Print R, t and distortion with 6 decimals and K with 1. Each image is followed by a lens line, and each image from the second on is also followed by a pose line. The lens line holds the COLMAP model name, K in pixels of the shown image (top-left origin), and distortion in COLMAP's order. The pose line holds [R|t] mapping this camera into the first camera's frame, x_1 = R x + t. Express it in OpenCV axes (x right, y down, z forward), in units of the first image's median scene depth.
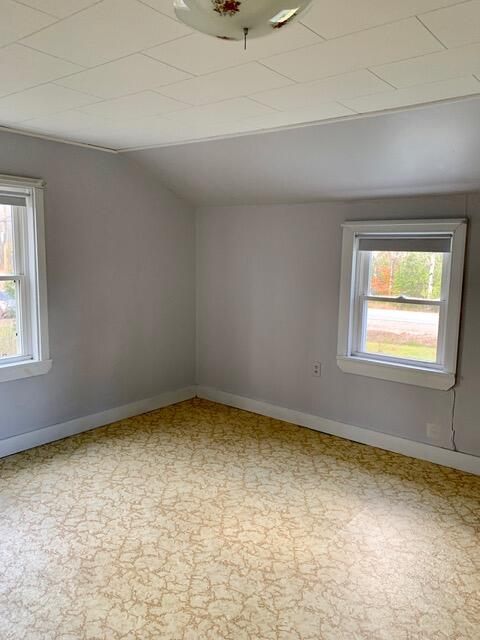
lens RADIAL K [[492.5, 0, 239.0], [0, 492.5, 315.9], [0, 0, 1]] dist [0.027174, -0.008485]
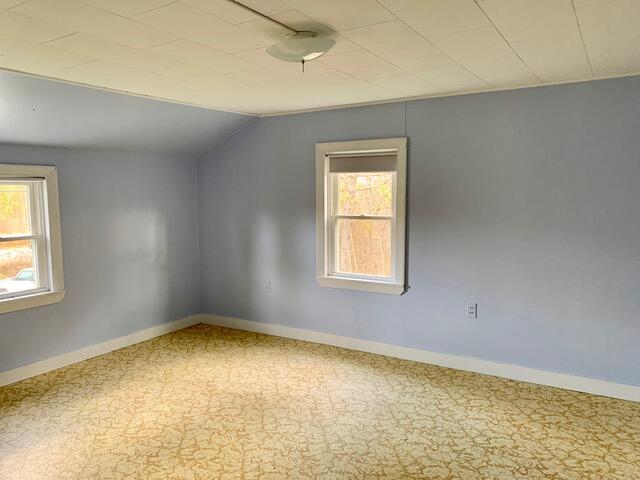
lens RADIAL K [[492.5, 0, 317.8], [0, 492.5, 239.4], [0, 0, 1]] dist [0.027174, -0.008485]
pose [[0.988779, -0.047620, 0.141592, -0.037638], [0.052646, 0.998102, -0.031959, 0.021962], [-0.139801, 0.039055, 0.989409, -0.155022]]
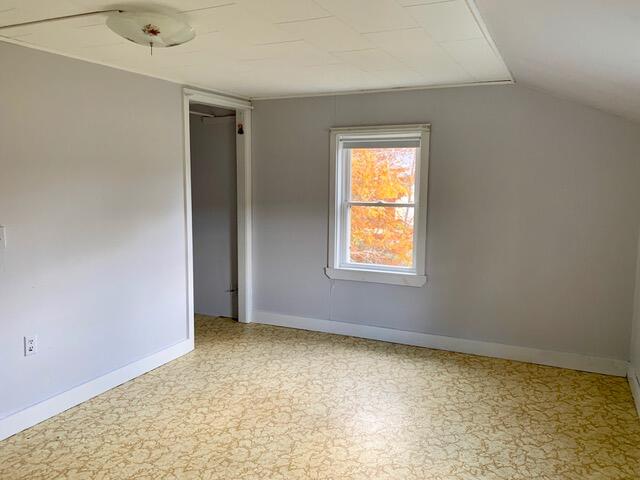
lens RADIAL K [[492.5, 0, 315.0], [0, 492.5, 240.6], [0, 0, 1]] dist [0.027174, -0.008485]
pose [[0.271041, 0.108336, -0.956452, 0.655473], [-0.133645, 0.988258, 0.074066, -0.046671], [0.953245, 0.107750, 0.282337, 0.415678]]
